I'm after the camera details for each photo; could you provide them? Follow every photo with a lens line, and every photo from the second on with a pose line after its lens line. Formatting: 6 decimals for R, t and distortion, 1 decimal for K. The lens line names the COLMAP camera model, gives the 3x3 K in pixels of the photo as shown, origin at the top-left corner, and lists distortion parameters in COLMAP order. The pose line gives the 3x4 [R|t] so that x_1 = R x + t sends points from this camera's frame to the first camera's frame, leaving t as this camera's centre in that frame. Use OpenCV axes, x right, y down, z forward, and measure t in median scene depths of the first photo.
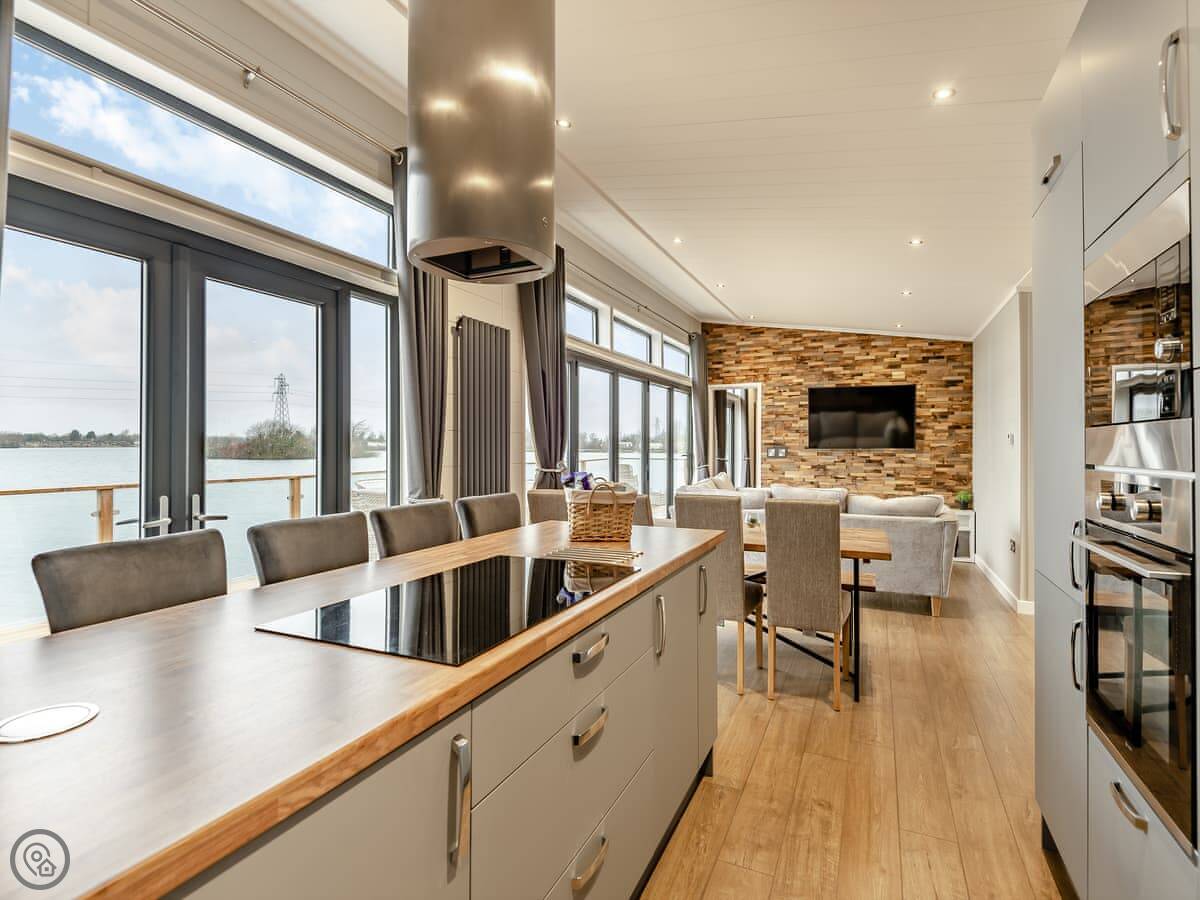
lens RADIAL K [[586.7, 0, 609.2], [0, 586.7, 448.2], [0, 0, 1]] dist [0.004250, 0.000152]
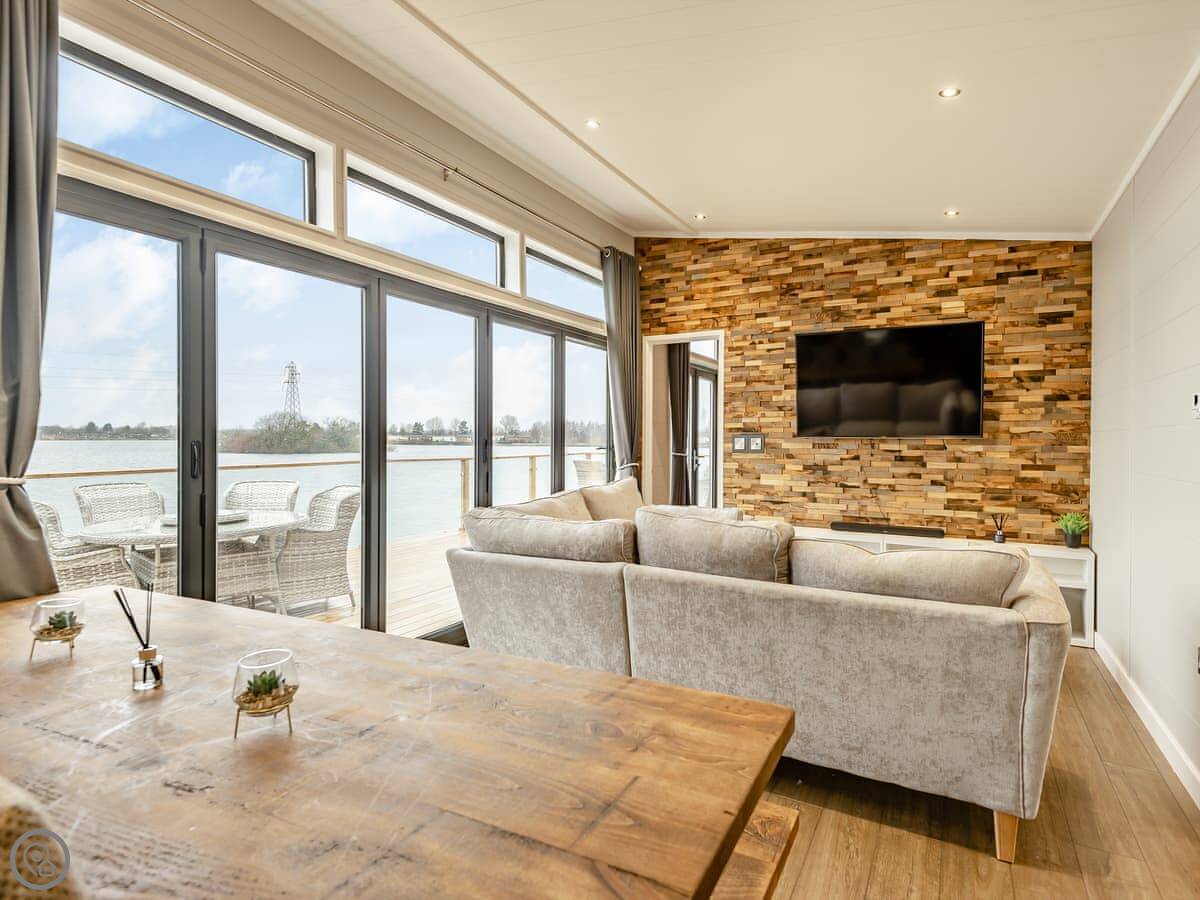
lens RADIAL K [[651.2, 0, 600.6], [0, 651.2, 446.6], [0, 0, 1]] dist [0.026921, -0.018525]
pose [[0.997386, 0.002234, -0.072217, 0.193457], [-0.001756, 0.999976, 0.006679, 0.006710], [0.072230, -0.006535, 0.997367, 0.332453]]
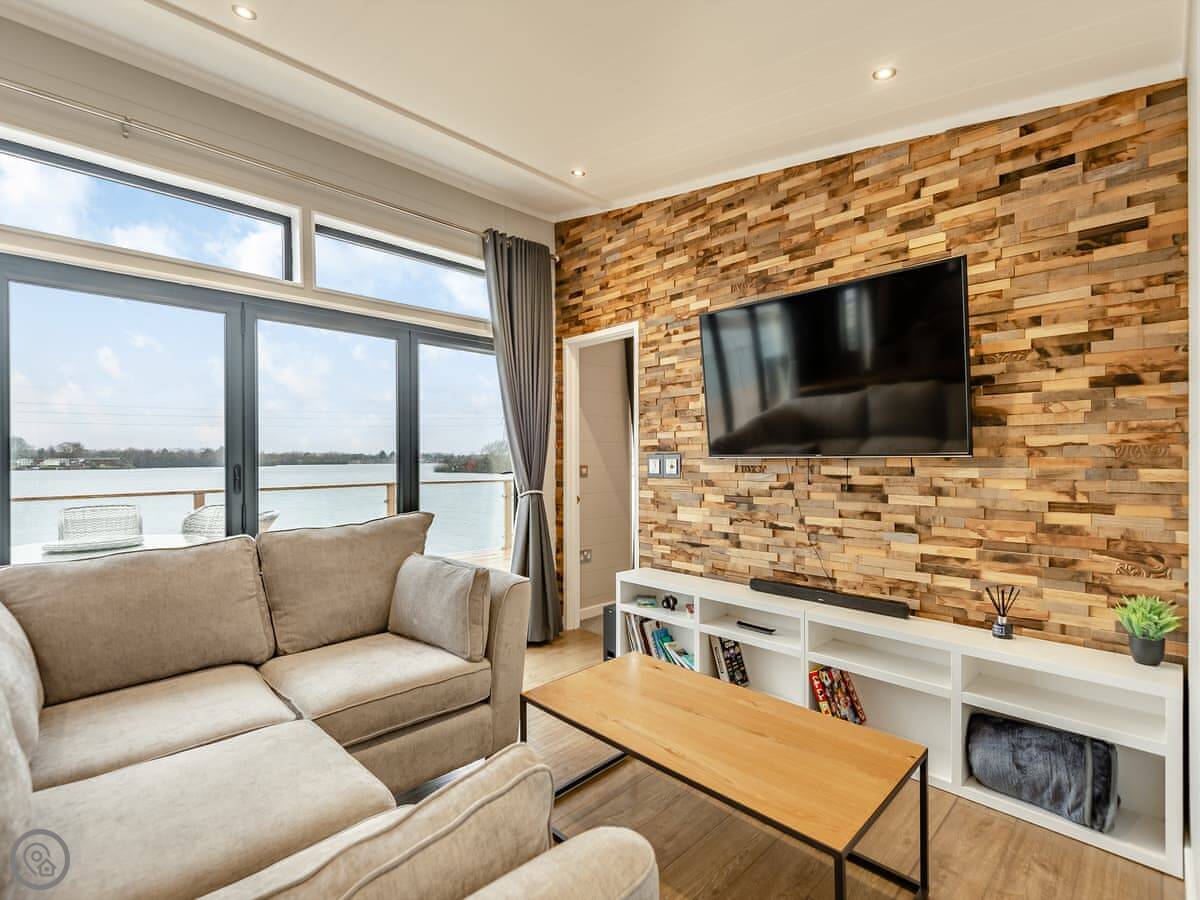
lens RADIAL K [[554.4, 0, 594.5], [0, 554.4, 465.0], [0, 0, 1]] dist [0.016657, -0.011734]
pose [[0.935403, -0.004514, -0.353555, 0.415407], [0.006479, 0.999969, 0.004377, 0.004467], [0.353525, -0.006385, 0.935403, 0.603441]]
